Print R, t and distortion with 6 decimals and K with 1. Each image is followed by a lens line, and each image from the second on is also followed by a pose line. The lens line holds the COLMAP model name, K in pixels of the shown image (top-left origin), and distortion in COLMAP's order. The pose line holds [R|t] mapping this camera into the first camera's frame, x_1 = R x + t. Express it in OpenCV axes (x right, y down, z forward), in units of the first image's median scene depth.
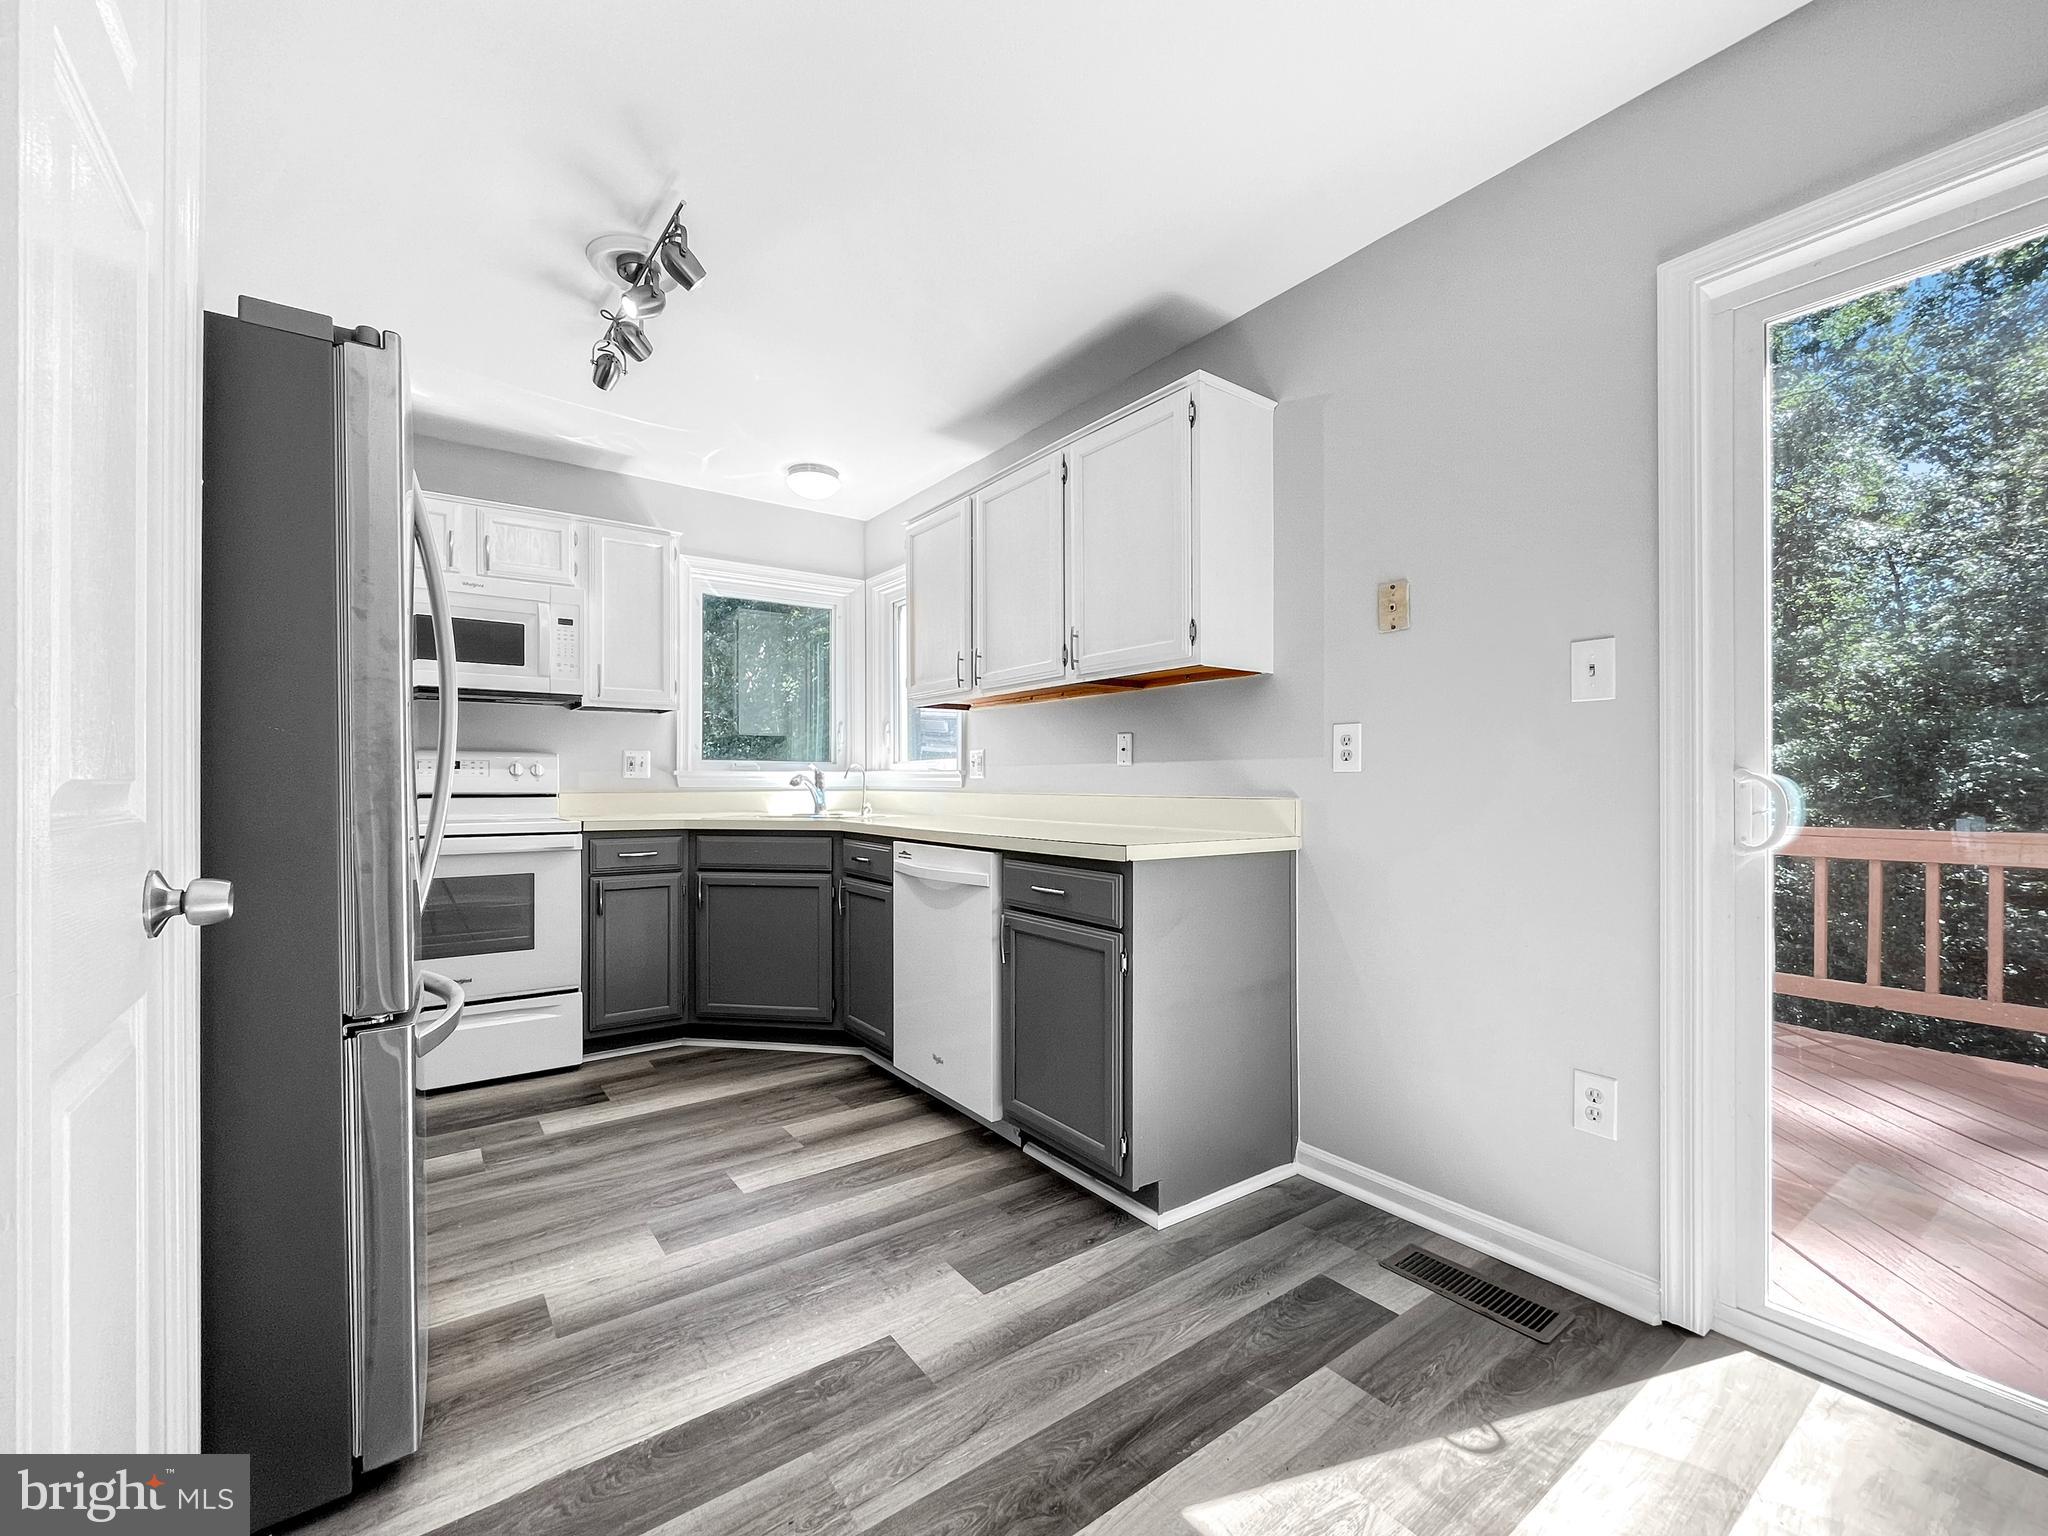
lens RADIAL K [[864.9, 0, 1028.4], [0, 864.9, 783.2], [0, 0, 1]] dist [-0.004983, -0.000032]
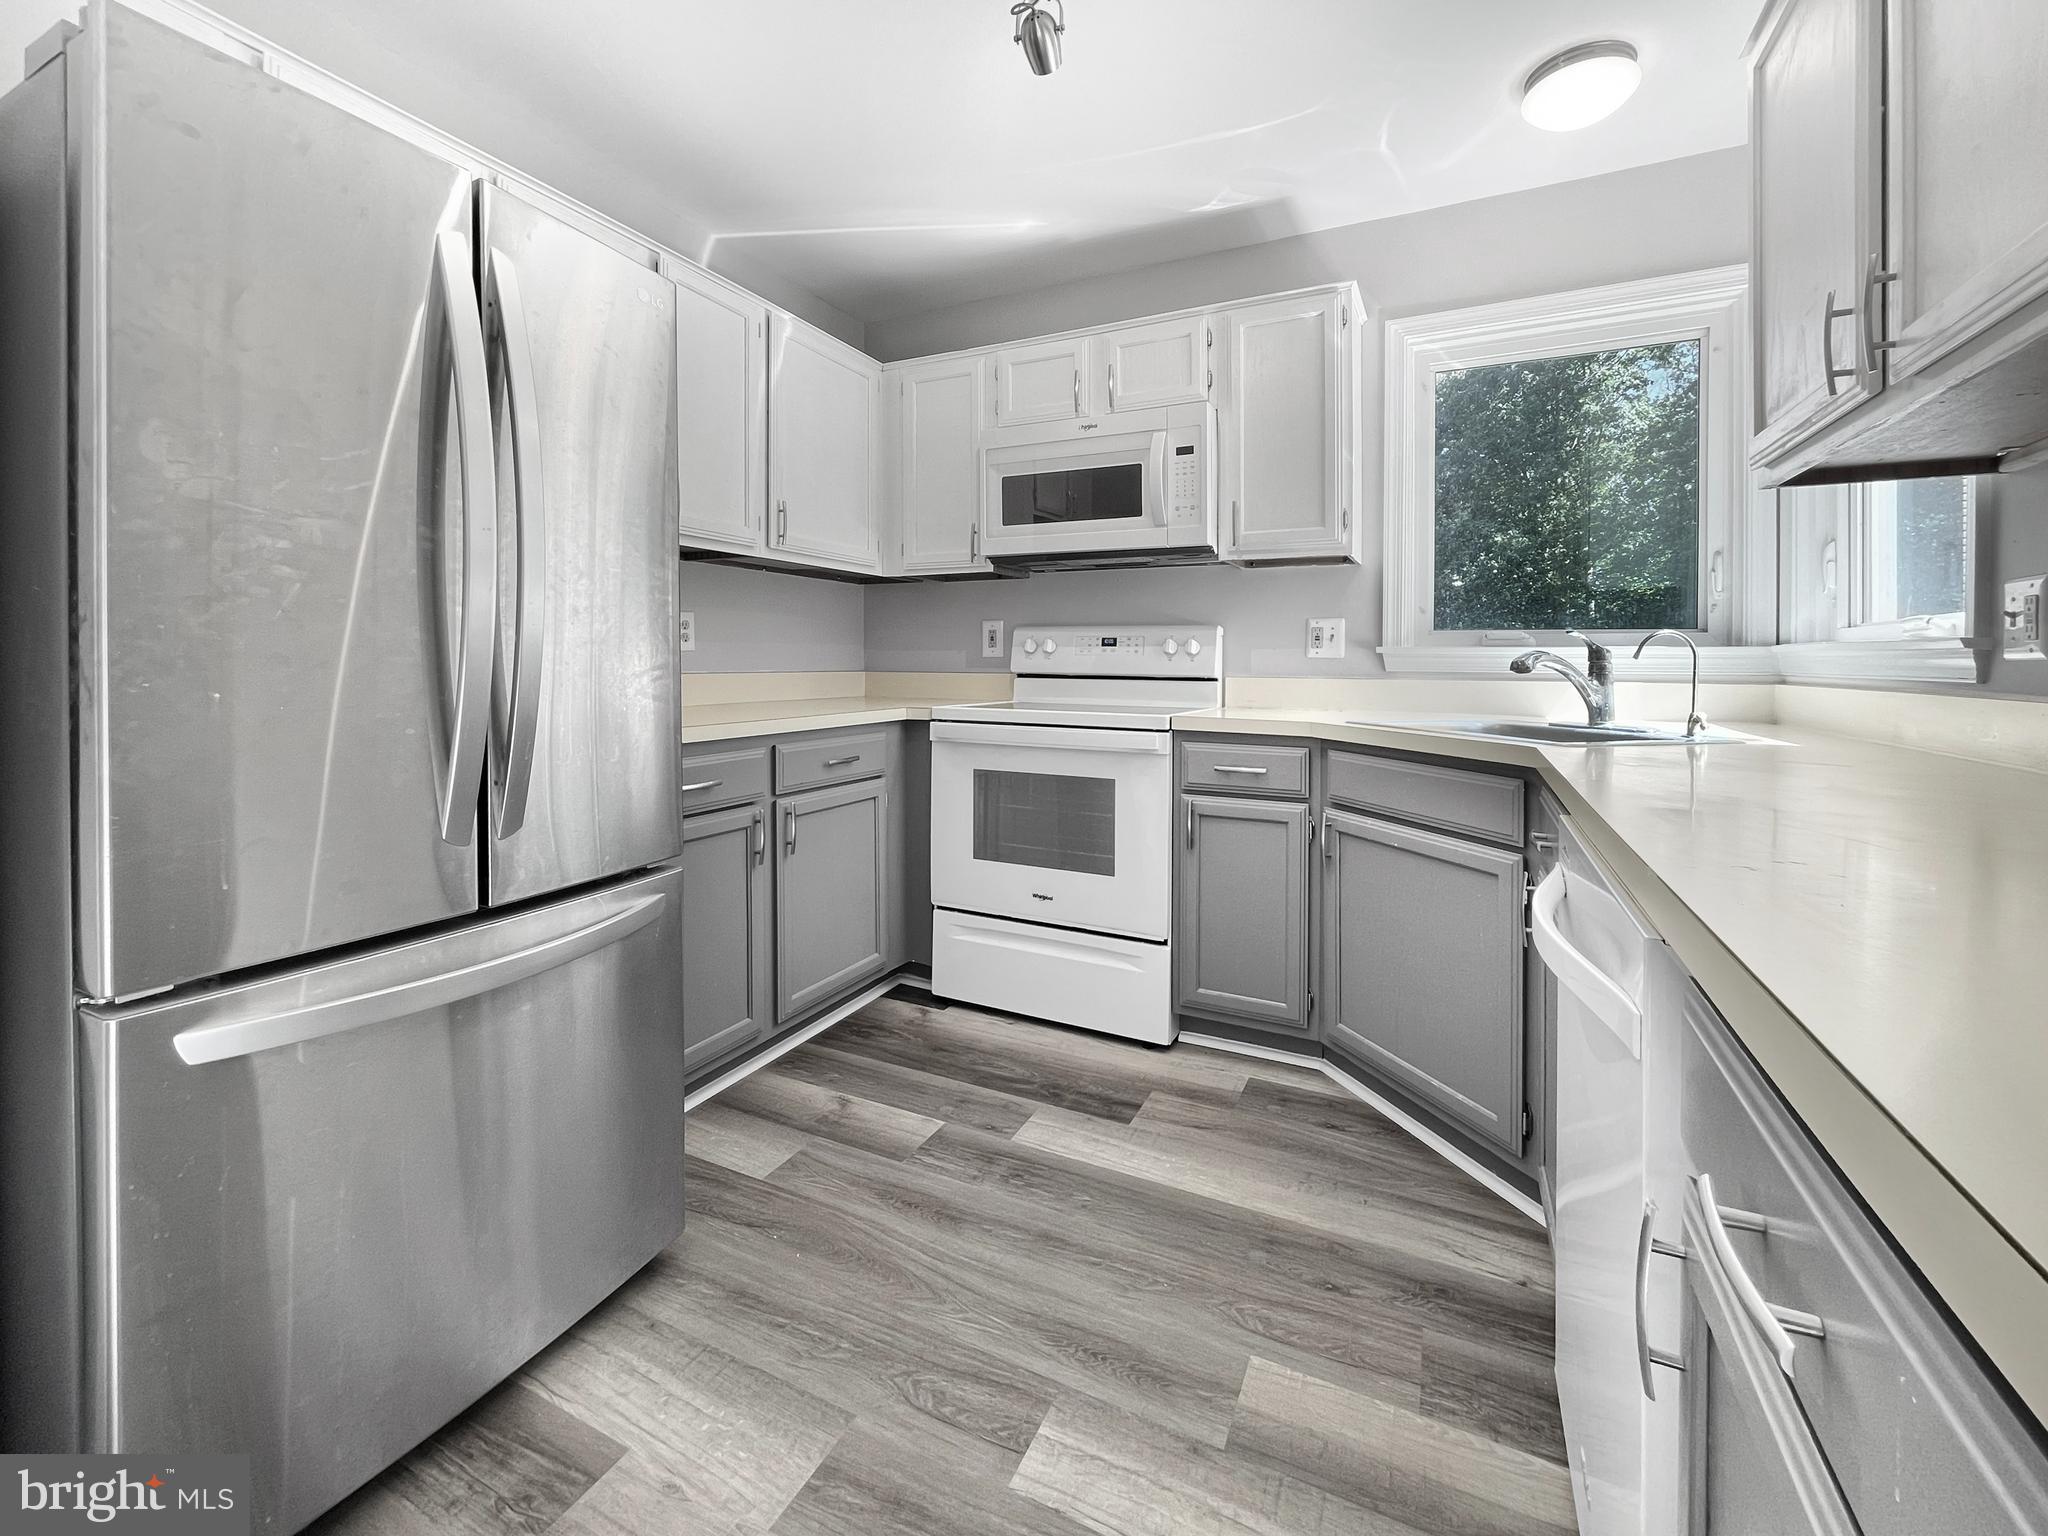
lens RADIAL K [[864.9, 0, 1011.5], [0, 864.9, 663.7], [0, 0, 1]] dist [-0.004983, -0.000032]
pose [[0.444950, 0.007130, -0.895527, 0.105643], [-0.007205, 0.999964, 0.004381, -0.003035], [0.895526, 0.004503, 0.444986, 0.723301]]
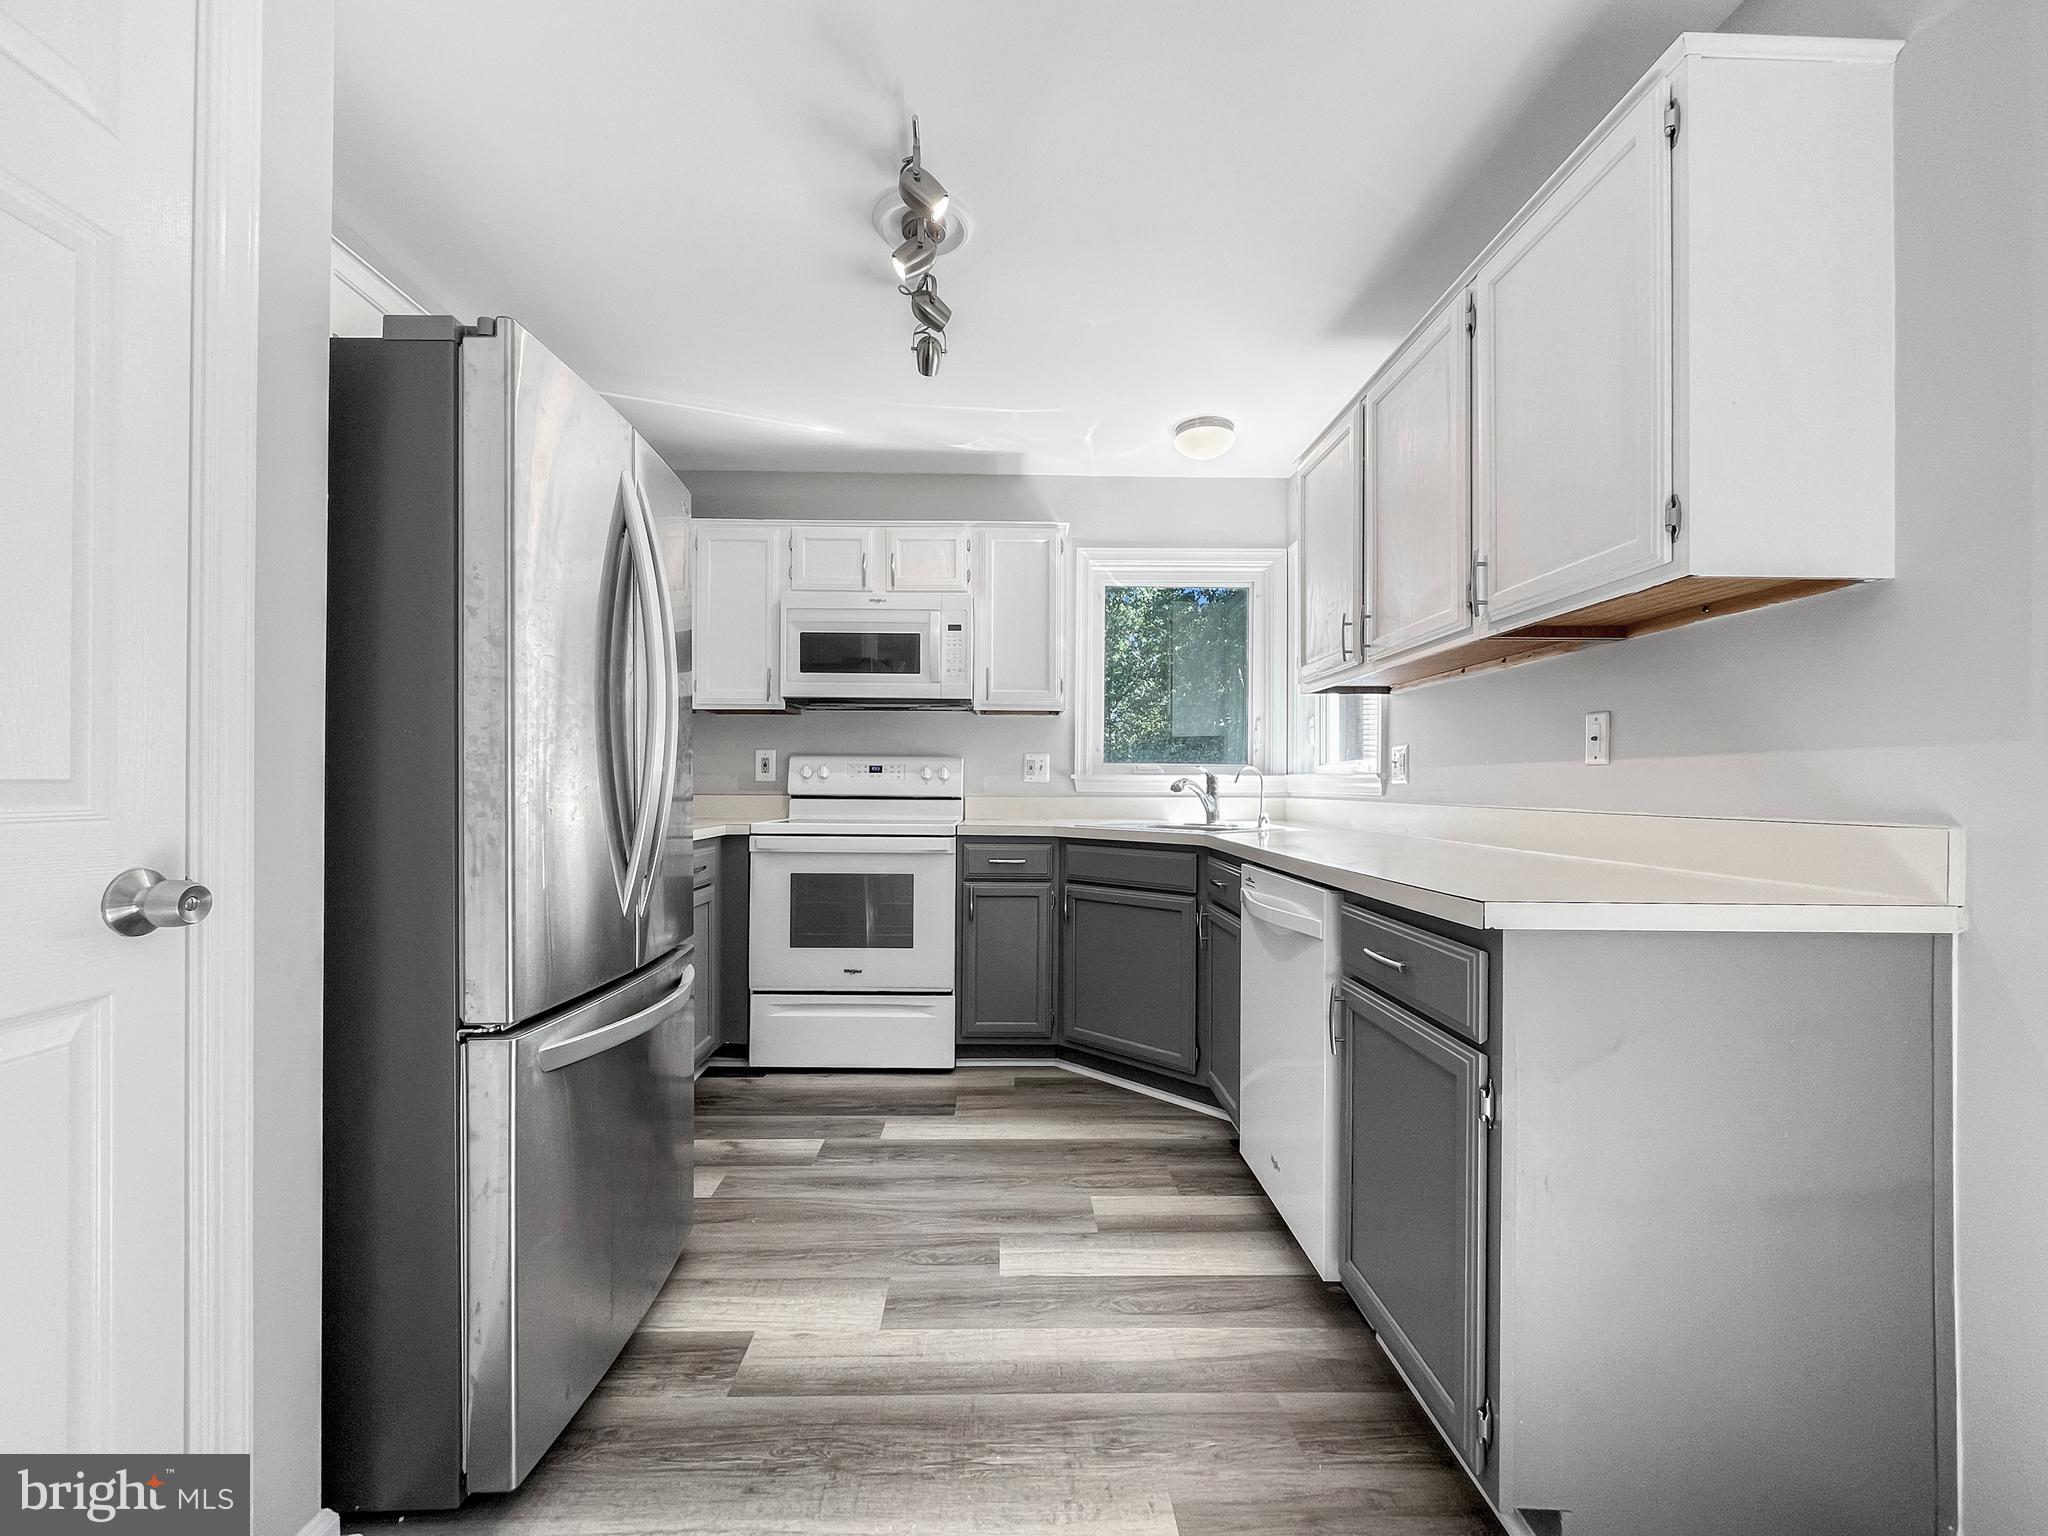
lens RADIAL K [[864.9, 0, 1020.4], [0, 864.9, 782.9], [0, 0, 1]] dist [-0.004983, -0.000032]
pose [[0.815952, 0.004361, -0.578103, 0.158961], [-0.007794, 0.999964, -0.003457, -0.001816], [0.578067, 0.007327, 0.815957, 0.298245]]
